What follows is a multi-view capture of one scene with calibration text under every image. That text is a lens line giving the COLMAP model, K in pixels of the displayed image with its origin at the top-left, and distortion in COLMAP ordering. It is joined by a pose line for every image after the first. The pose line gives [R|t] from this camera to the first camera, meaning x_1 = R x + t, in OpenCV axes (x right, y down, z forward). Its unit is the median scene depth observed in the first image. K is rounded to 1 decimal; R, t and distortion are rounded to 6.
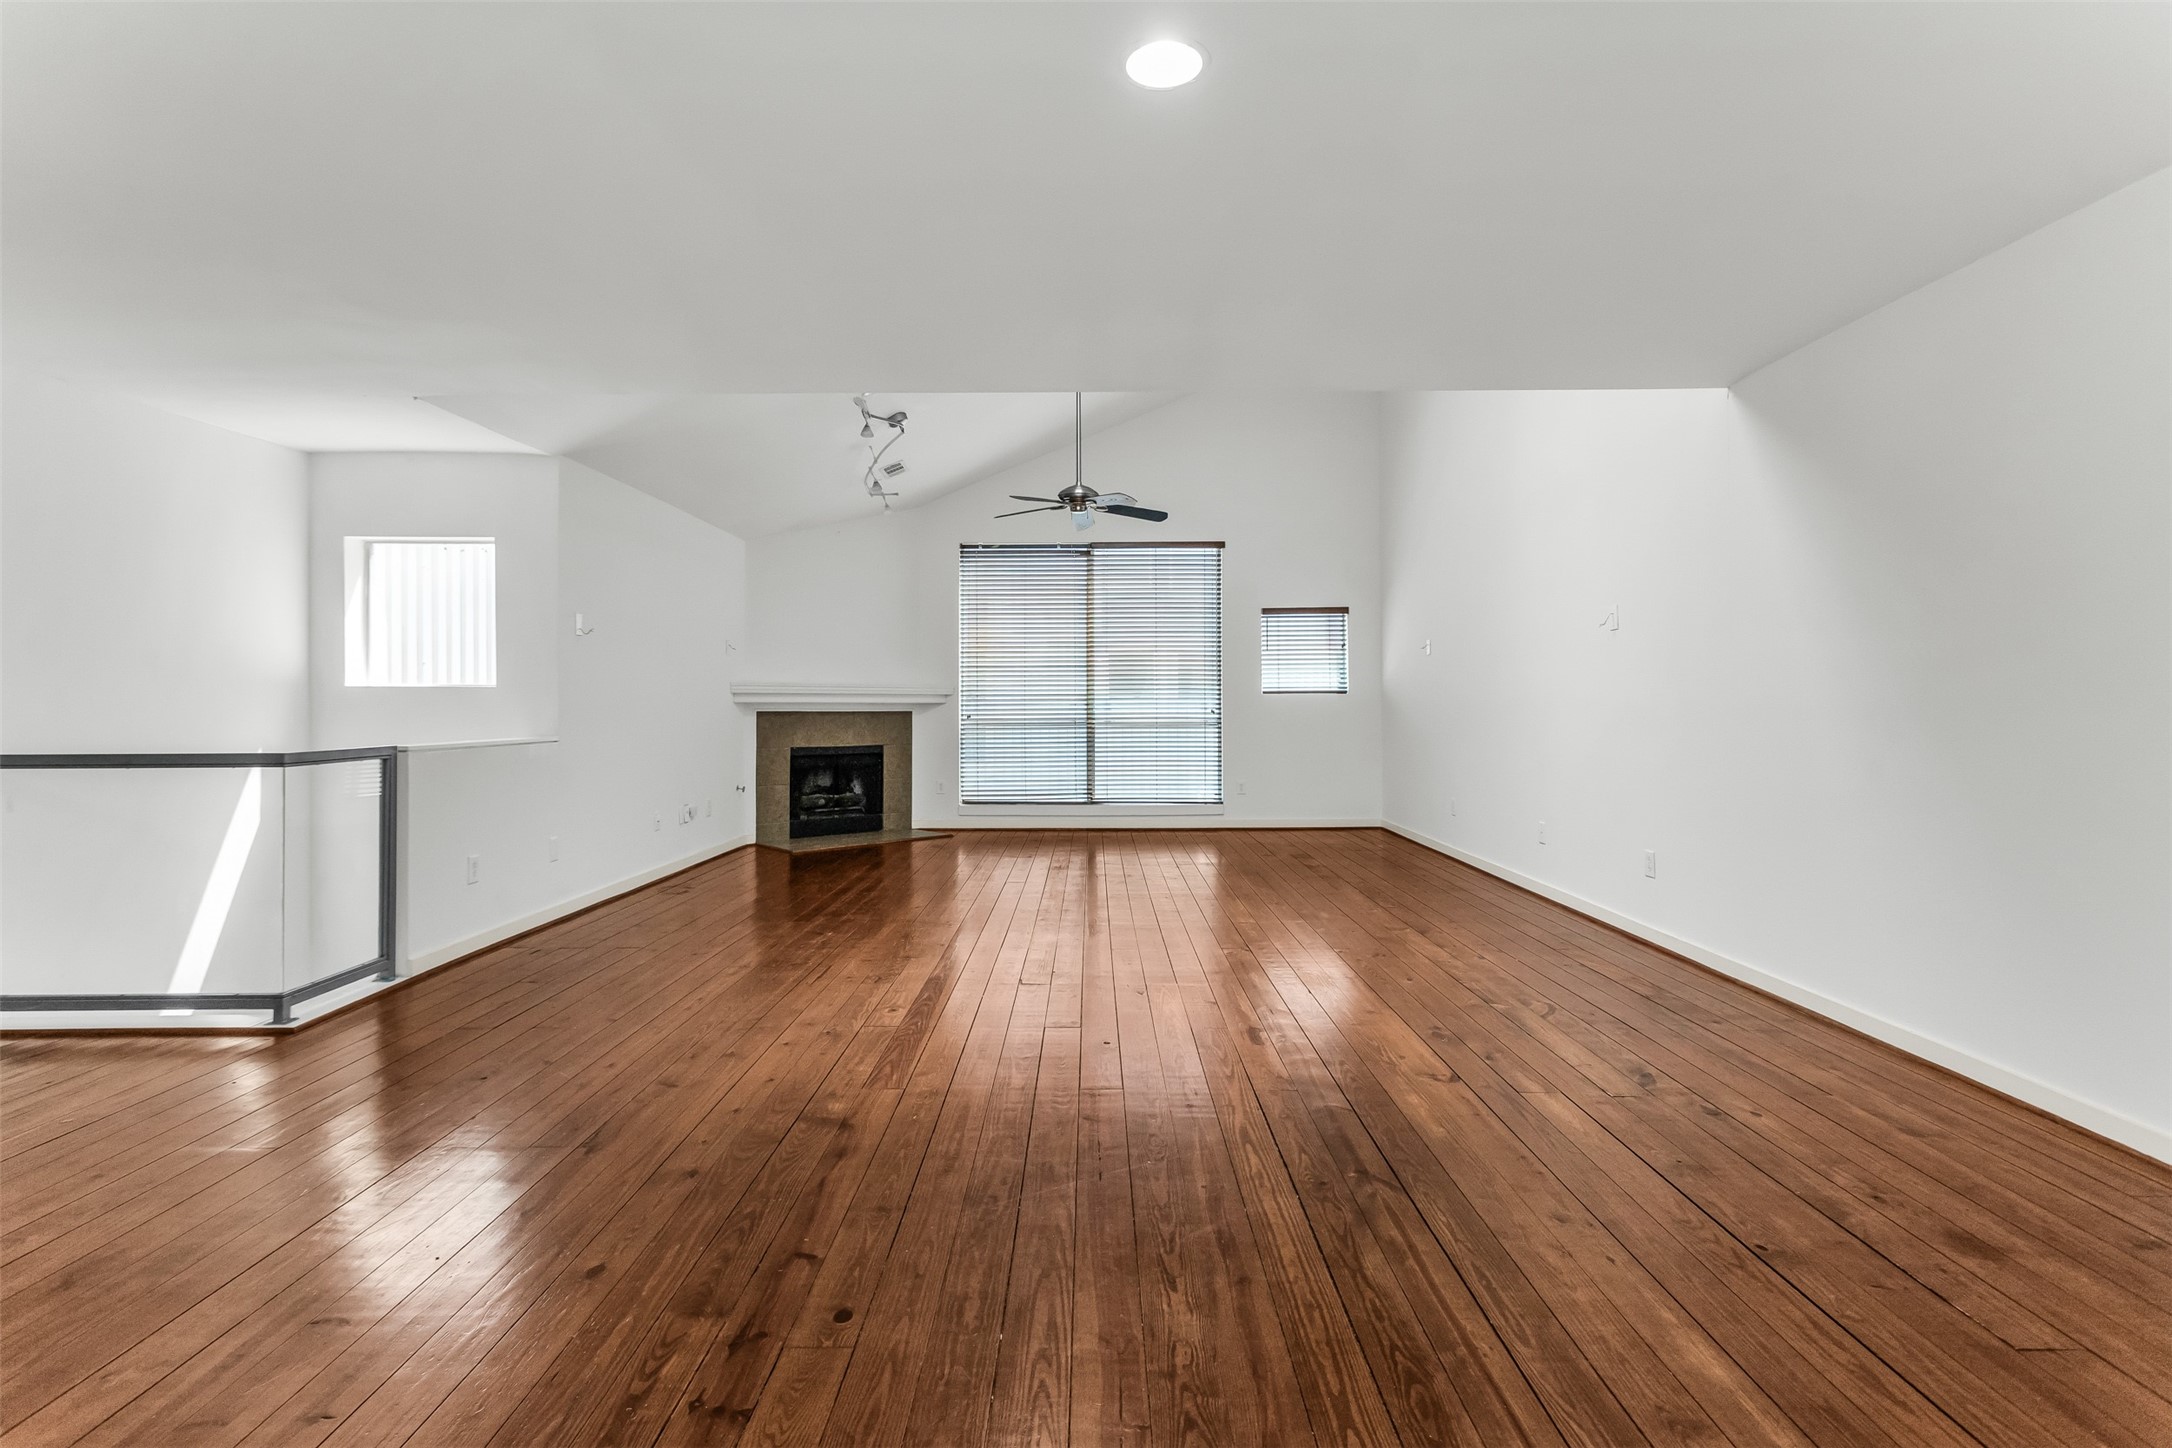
lens RADIAL K [[1056.2, 0, 1091.1], [0, 1056.2, 696.2], [0, 0, 1]] dist [0.001687, 0.000534]
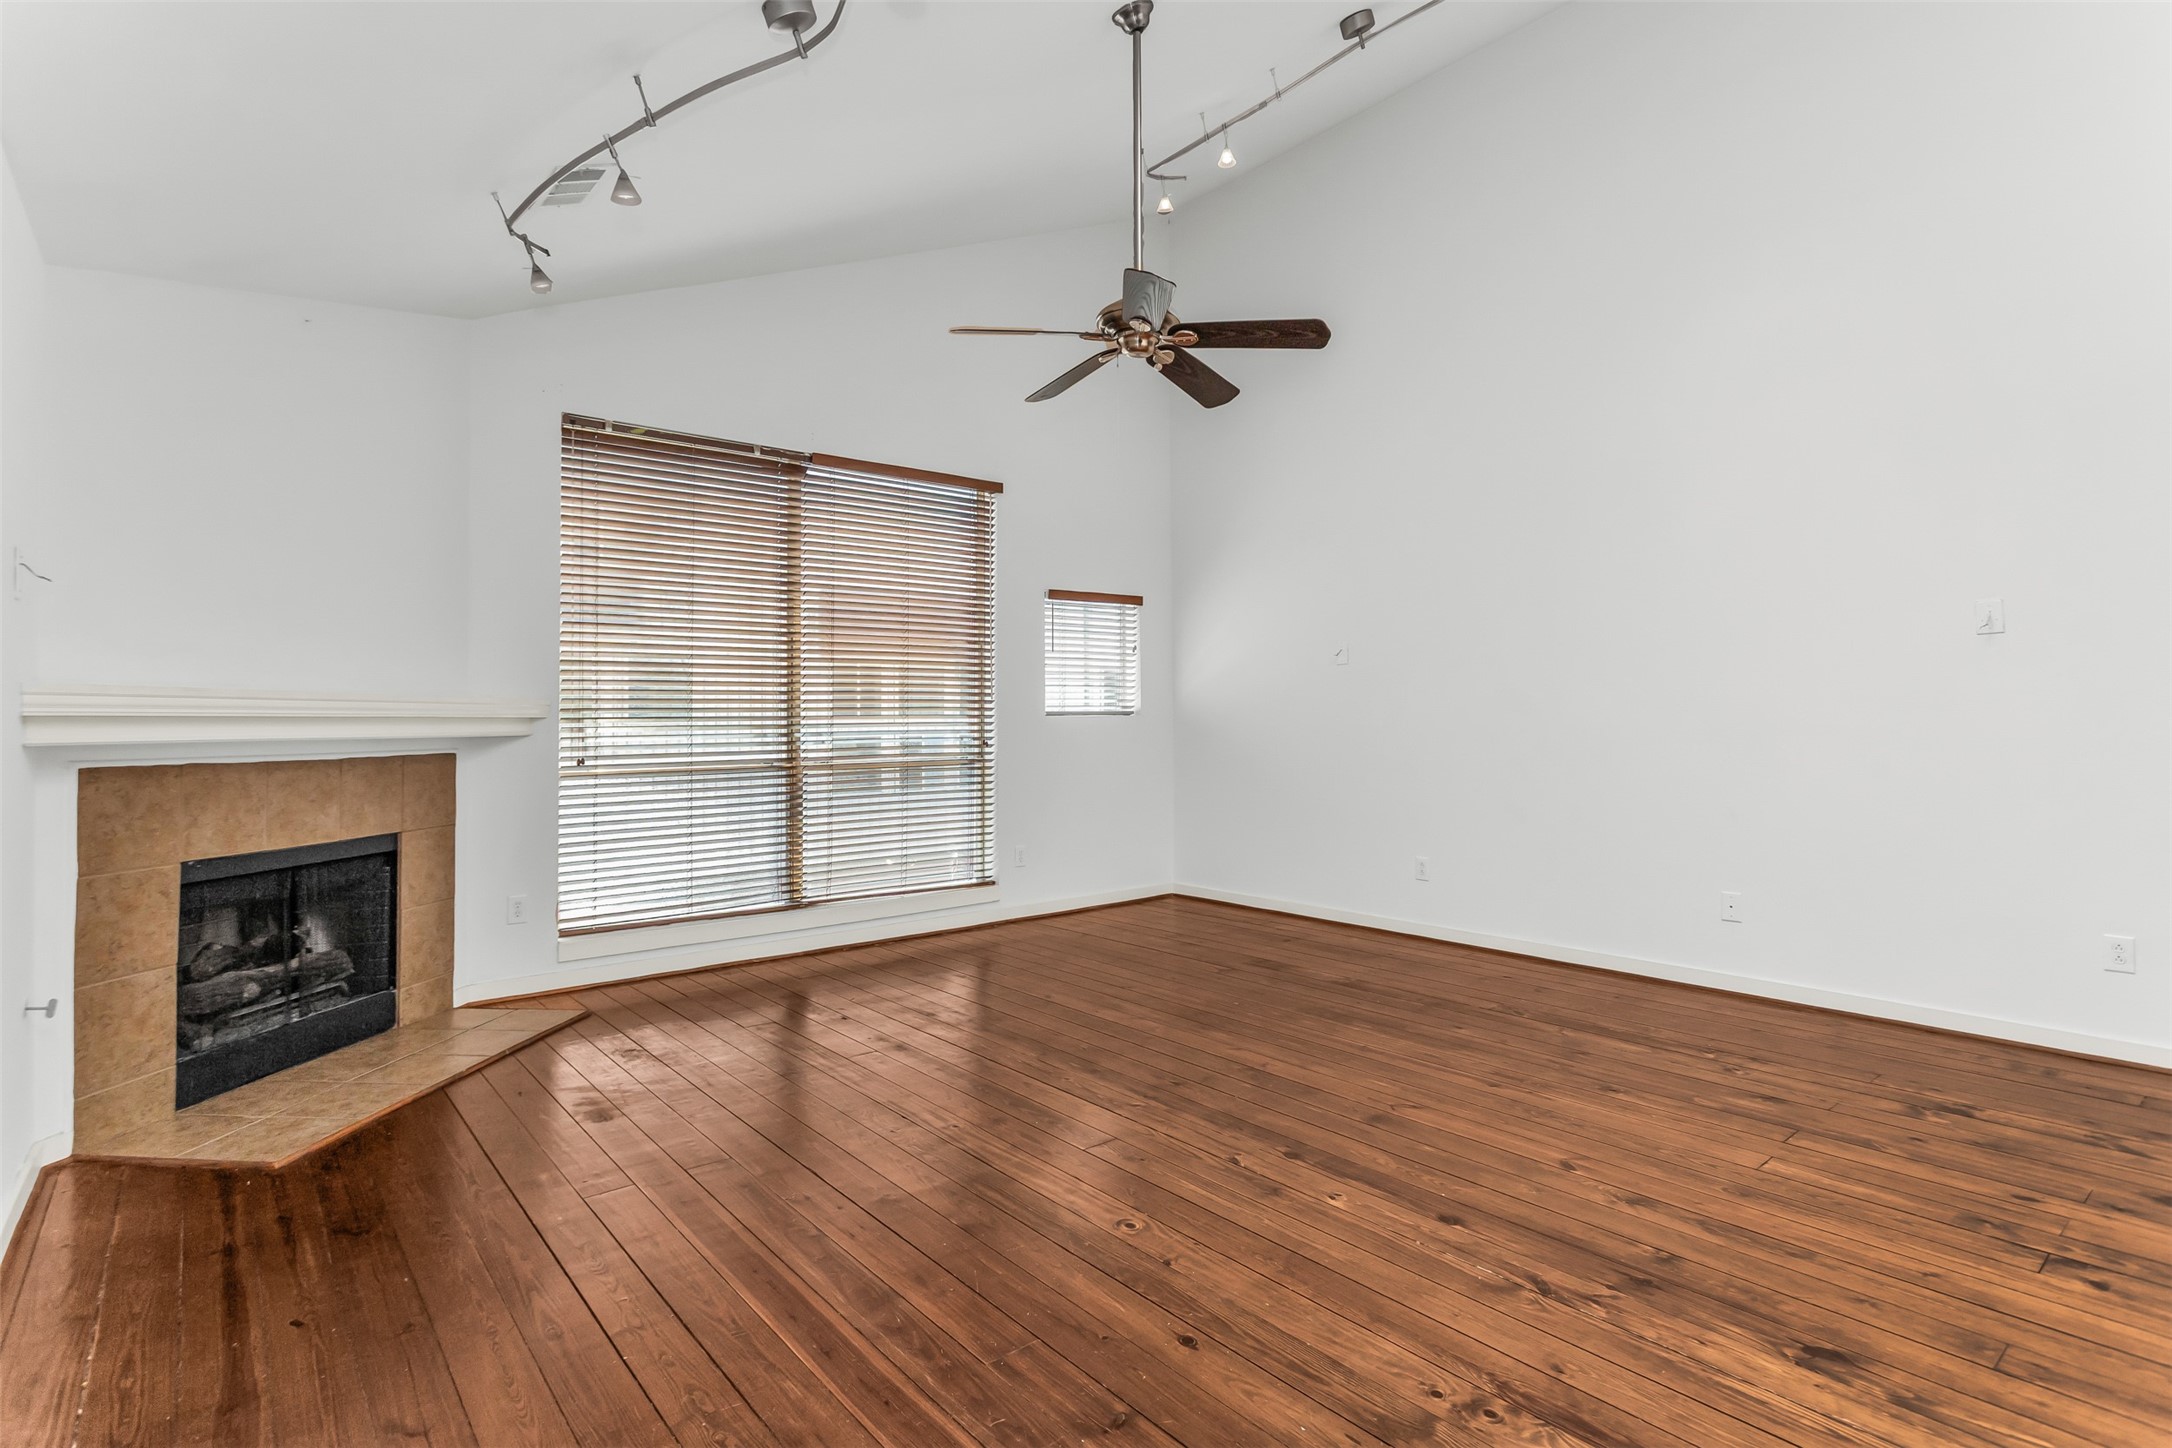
lens RADIAL K [[1056.2, 0, 1081.5], [0, 1056.2, 704.0], [0, 0, 1]] dist [0.001687, 0.000534]
pose [[0.770268, 0.007711, 0.637674, -0.271962], [-0.001904, 0.999950, -0.009792, -0.003576], [-0.637718, 0.006328, 0.770244, 0.503465]]
